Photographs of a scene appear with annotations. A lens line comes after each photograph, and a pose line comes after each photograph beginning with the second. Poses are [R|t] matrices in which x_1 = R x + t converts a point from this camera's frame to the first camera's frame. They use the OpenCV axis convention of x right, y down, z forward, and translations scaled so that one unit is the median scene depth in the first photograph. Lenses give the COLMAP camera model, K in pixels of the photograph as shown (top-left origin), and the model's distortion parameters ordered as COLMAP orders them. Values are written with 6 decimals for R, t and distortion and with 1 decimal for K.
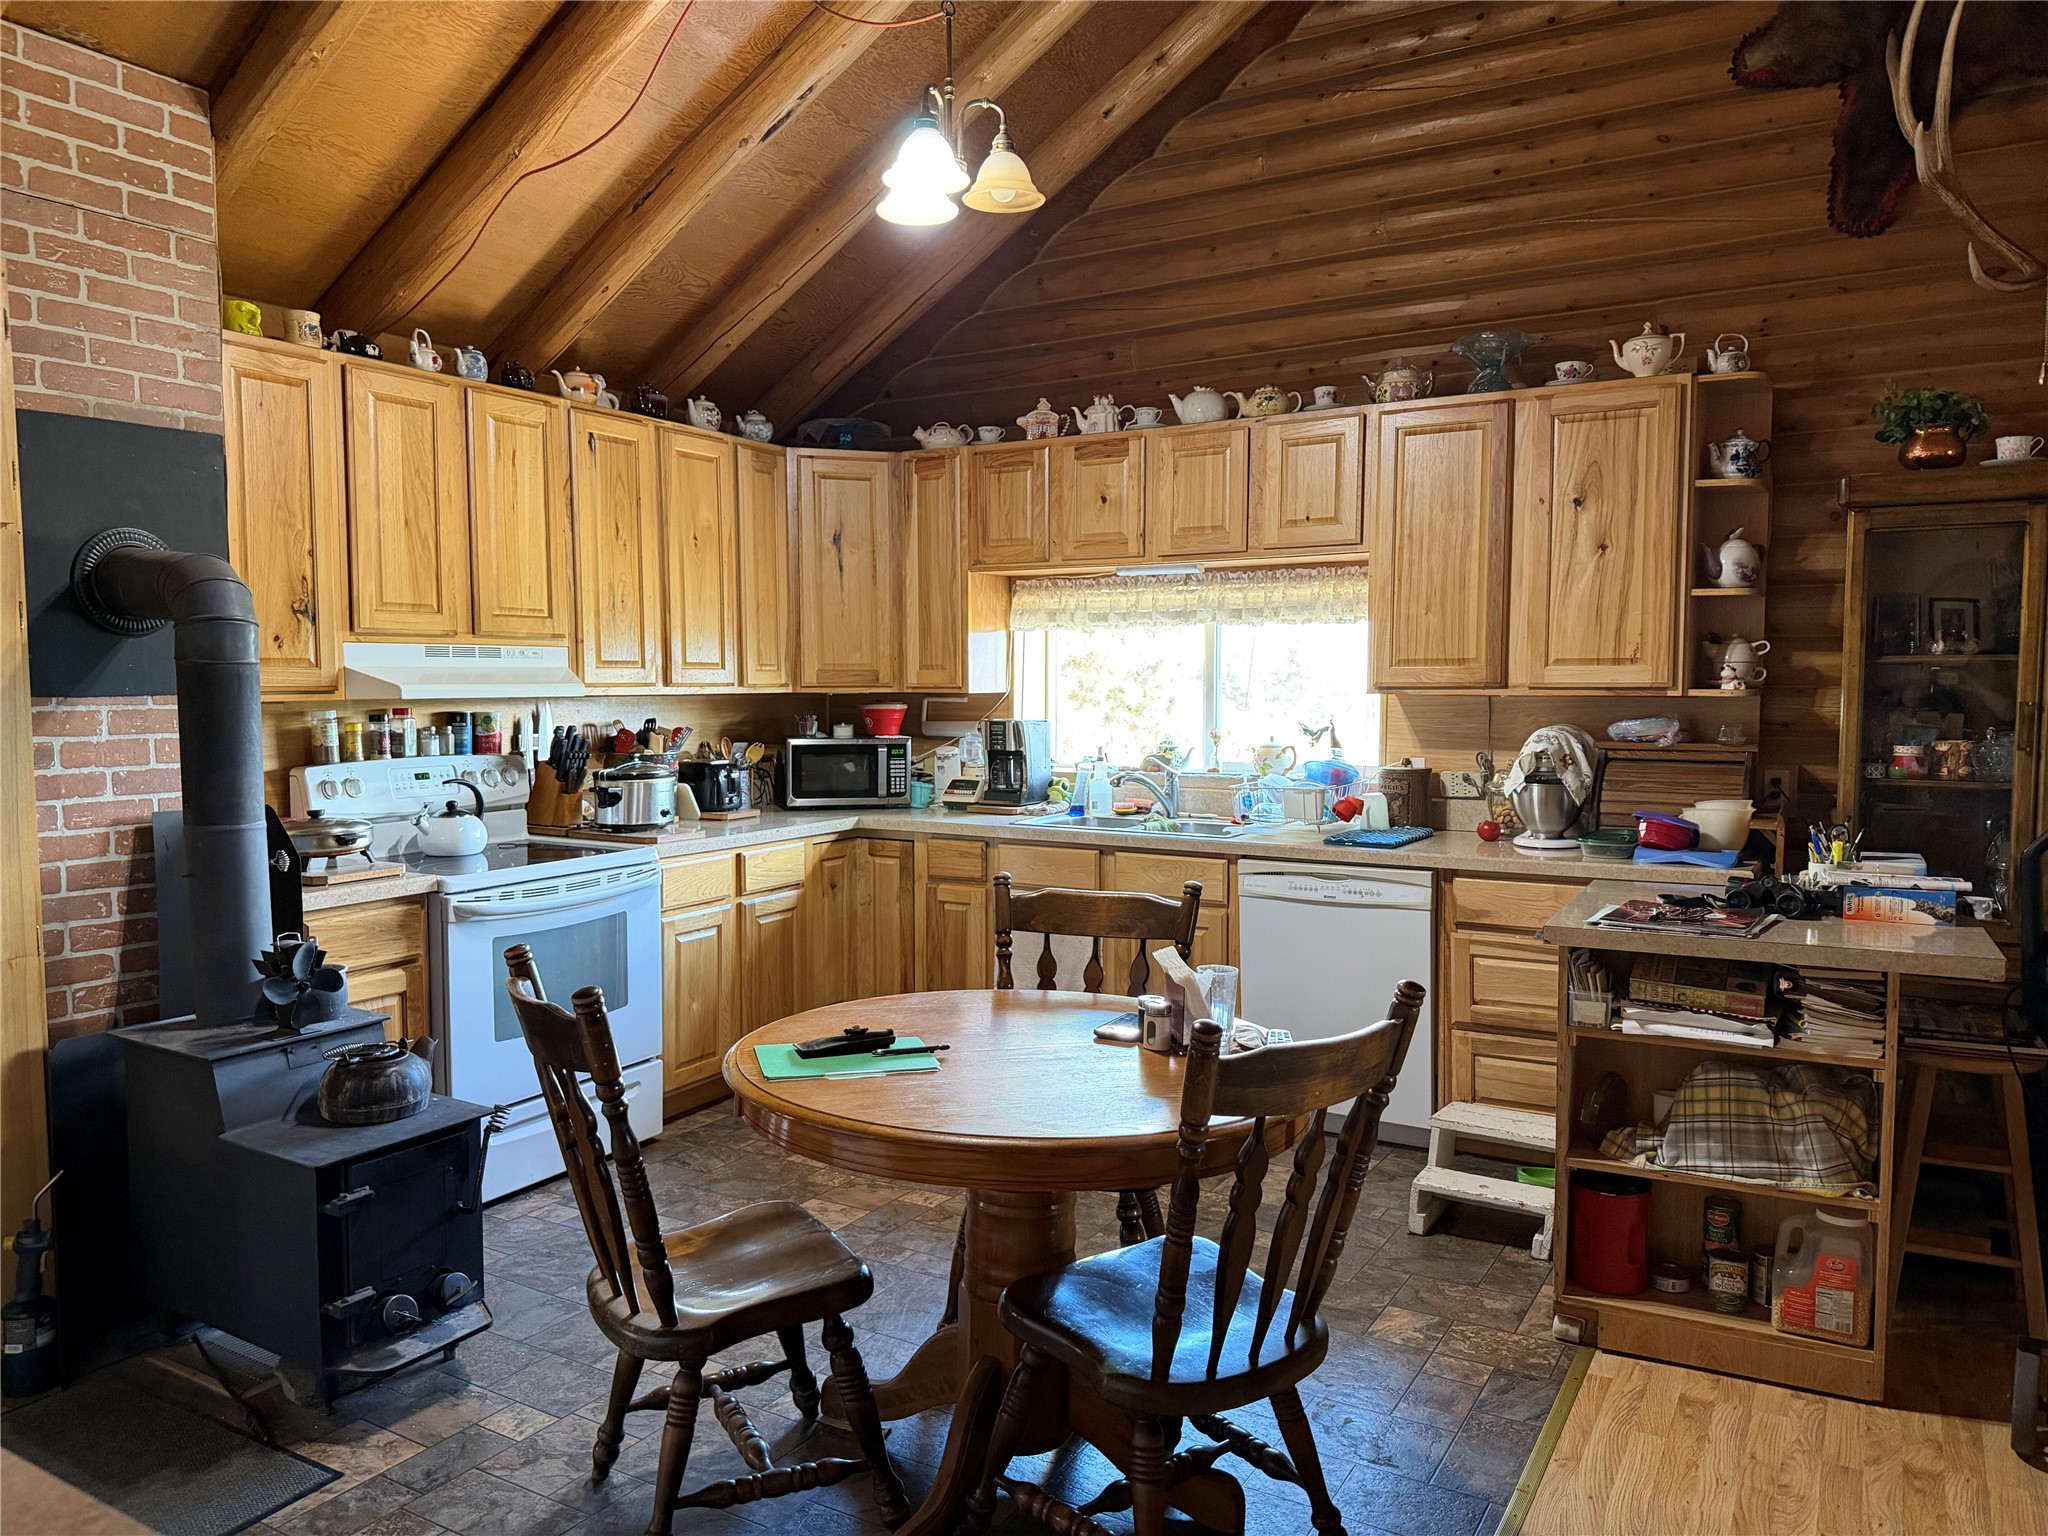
lens RADIAL K [[1446.4, 0, 1024.0], [0, 1446.4, 768.0], [0, 0, 1]] dist [0.110022, -0.140868]
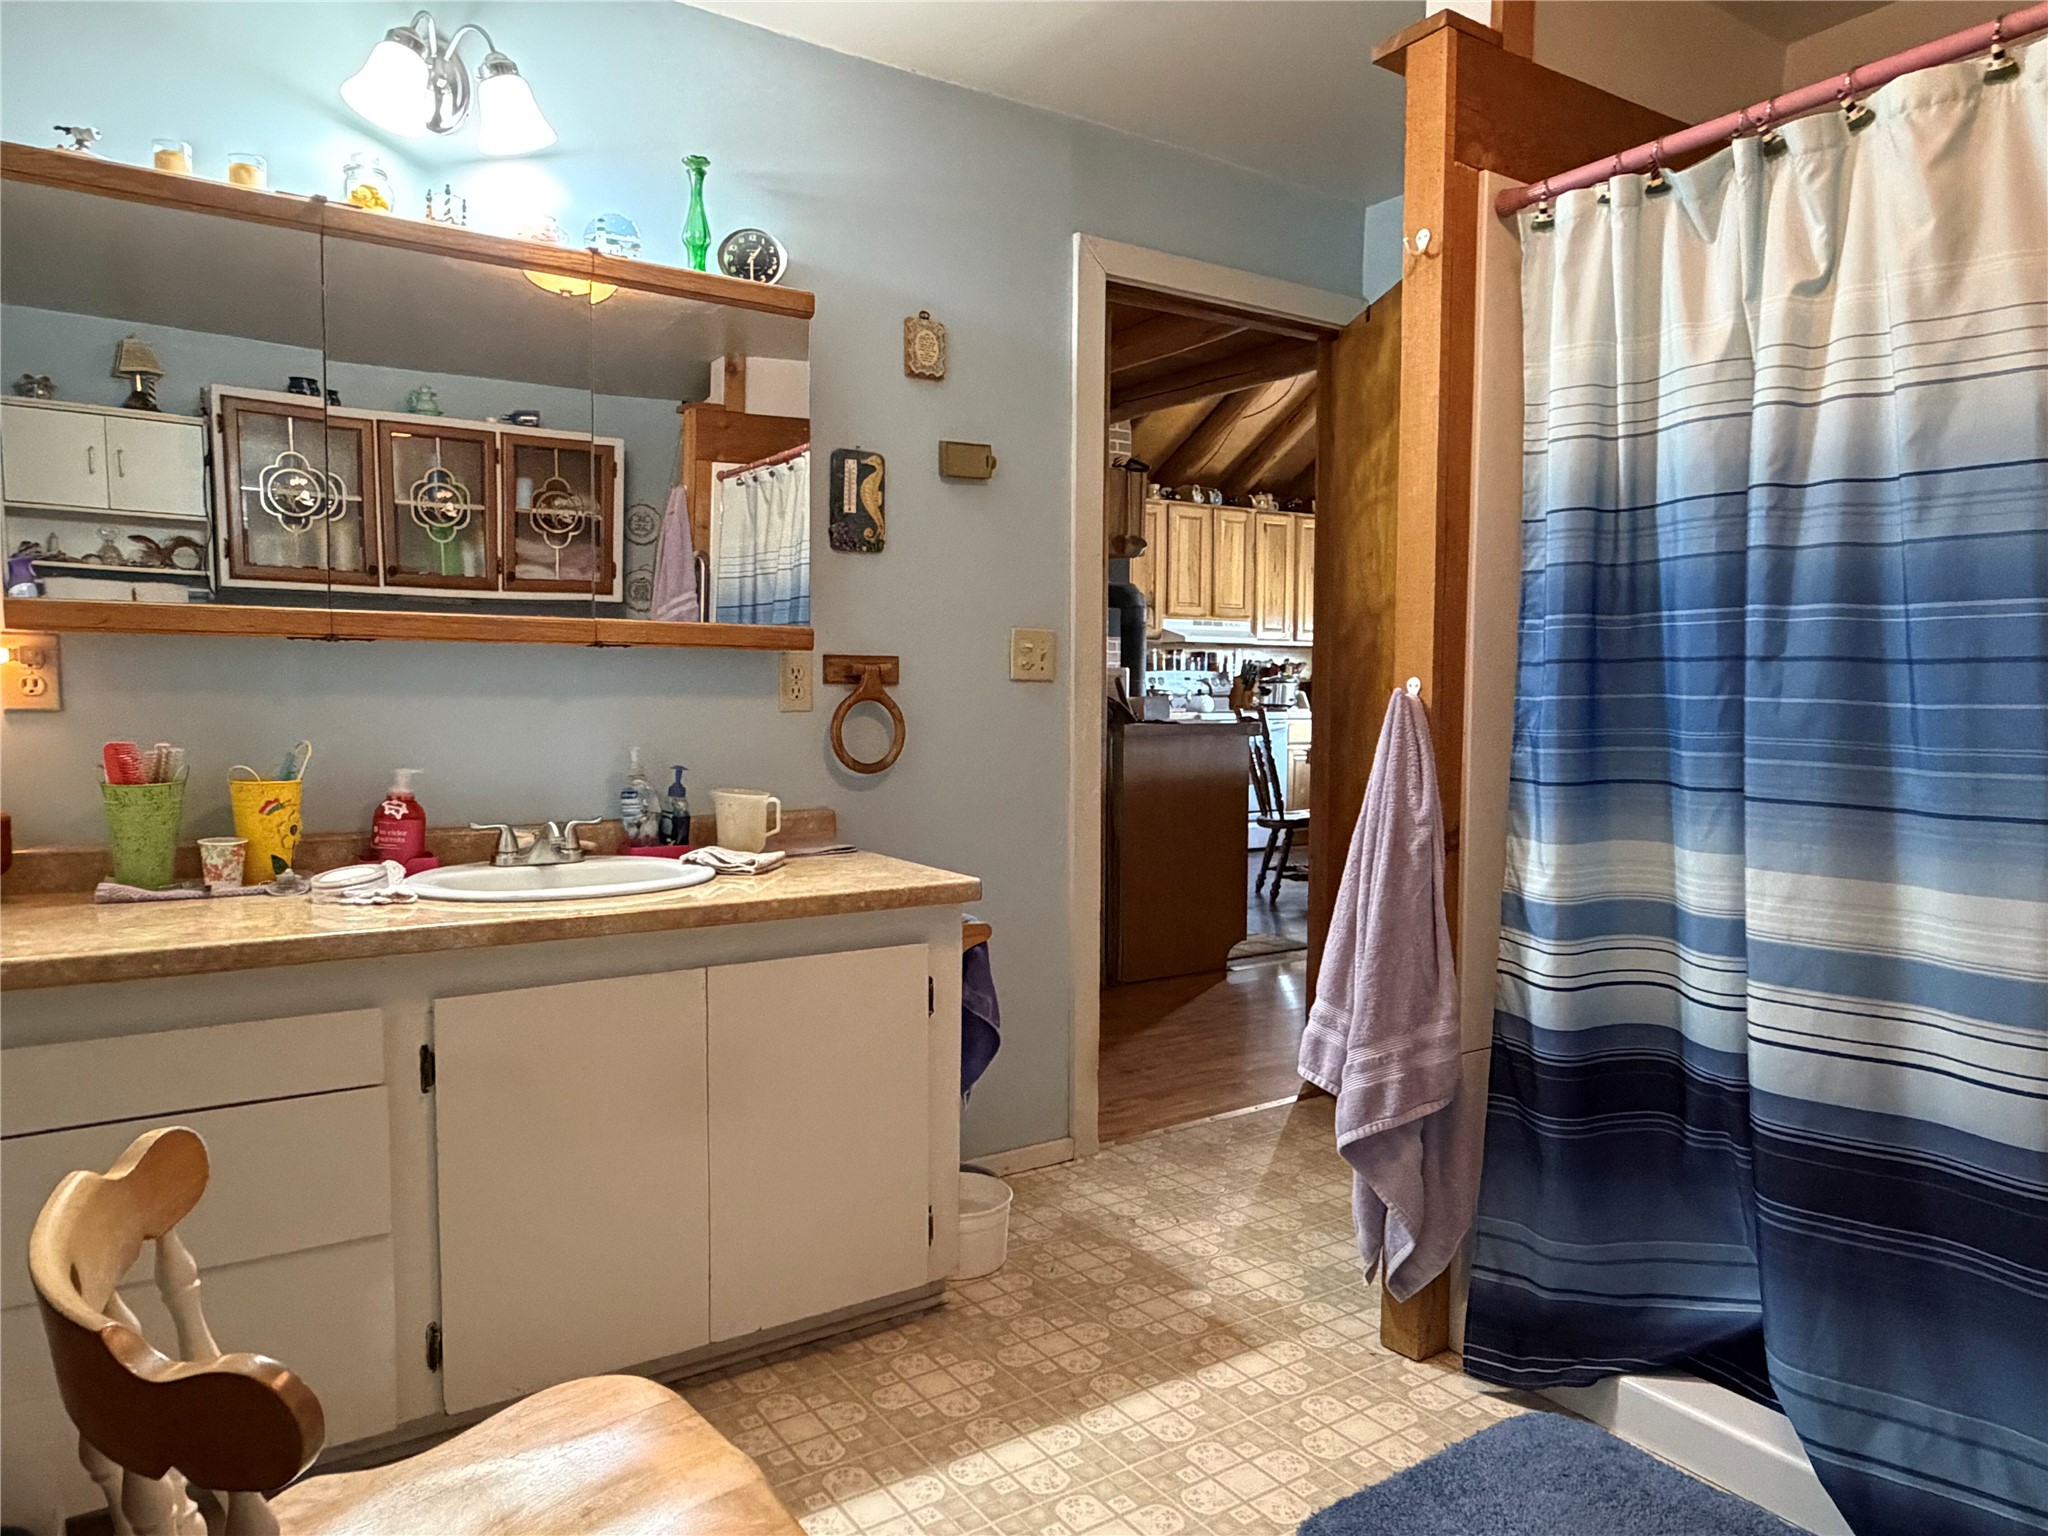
lens RADIAL K [[1346.3, 0, 1024.0], [0, 1346.3, 768.0], [0, 0, 1]] dist [0.008564, -0.002375]
pose [[0.899110, 0.035196, -0.436306, 0.278504], [-0.035869, 0.999334, 0.006699, 0.138938], [0.436251, 0.009626, 0.899773, -0.990072]]
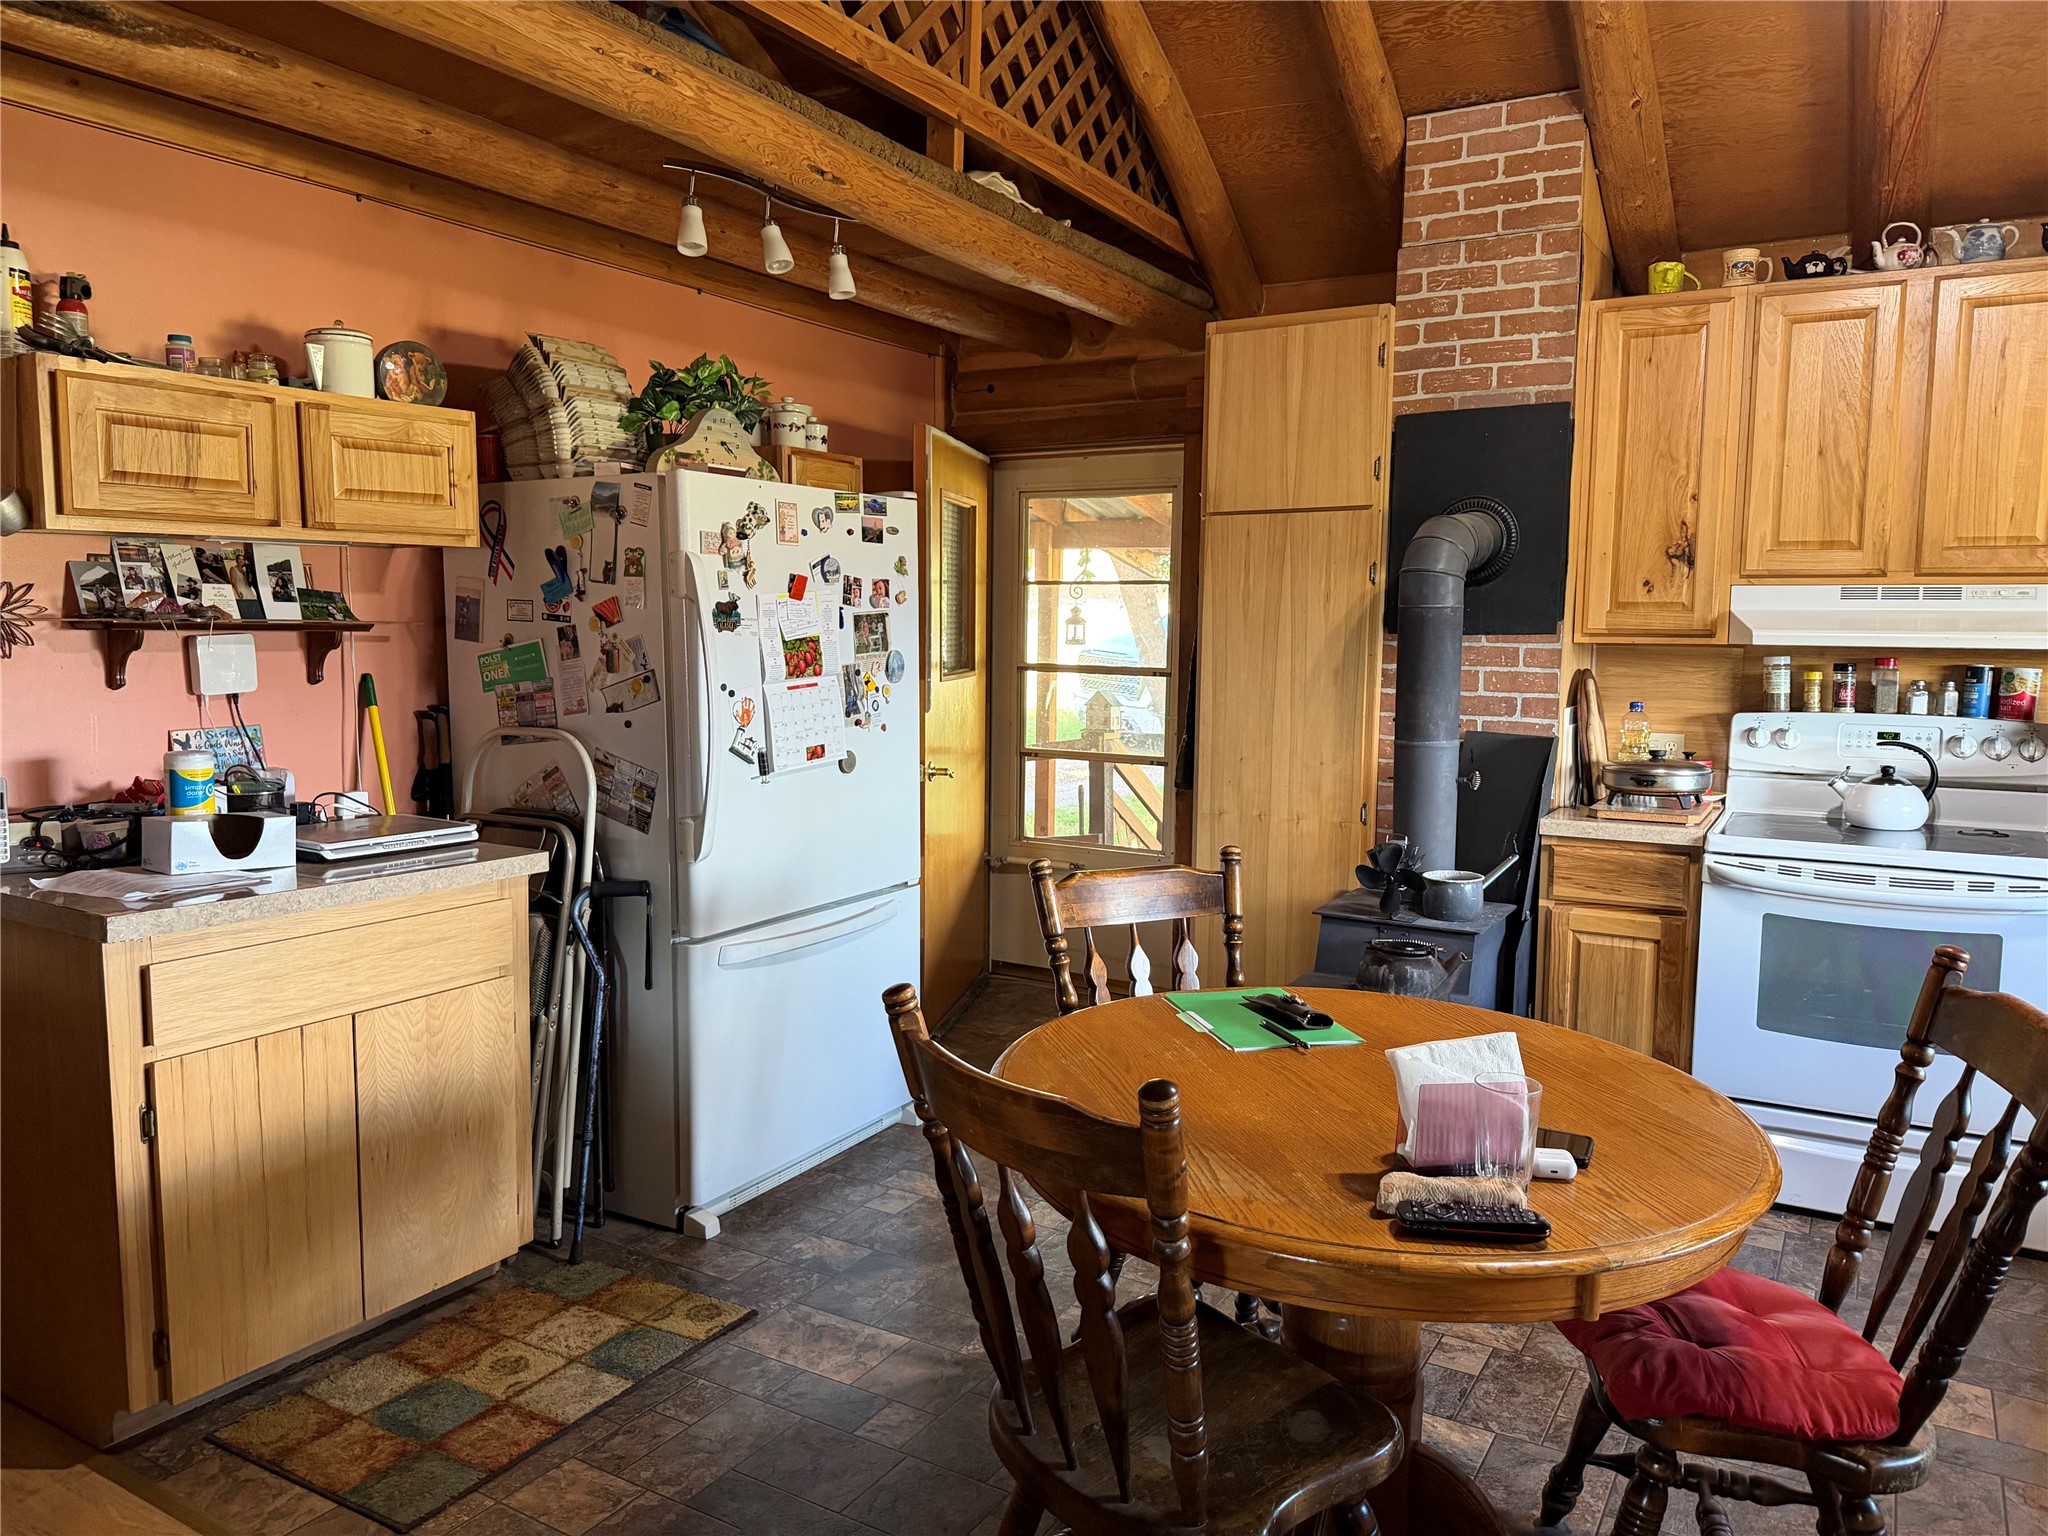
lens RADIAL K [[1460.8, 0, 1024.0], [0, 1460.8, 768.0], [0, 0, 1]] dist [0.025752, -0.034115]
pose [[-0.007042, 0.104673, -0.994482, 0.466497], [-0.071624, 0.991899, 0.104908, -0.030258], [0.997407, 0.071968, 0.000512, 0.483250]]
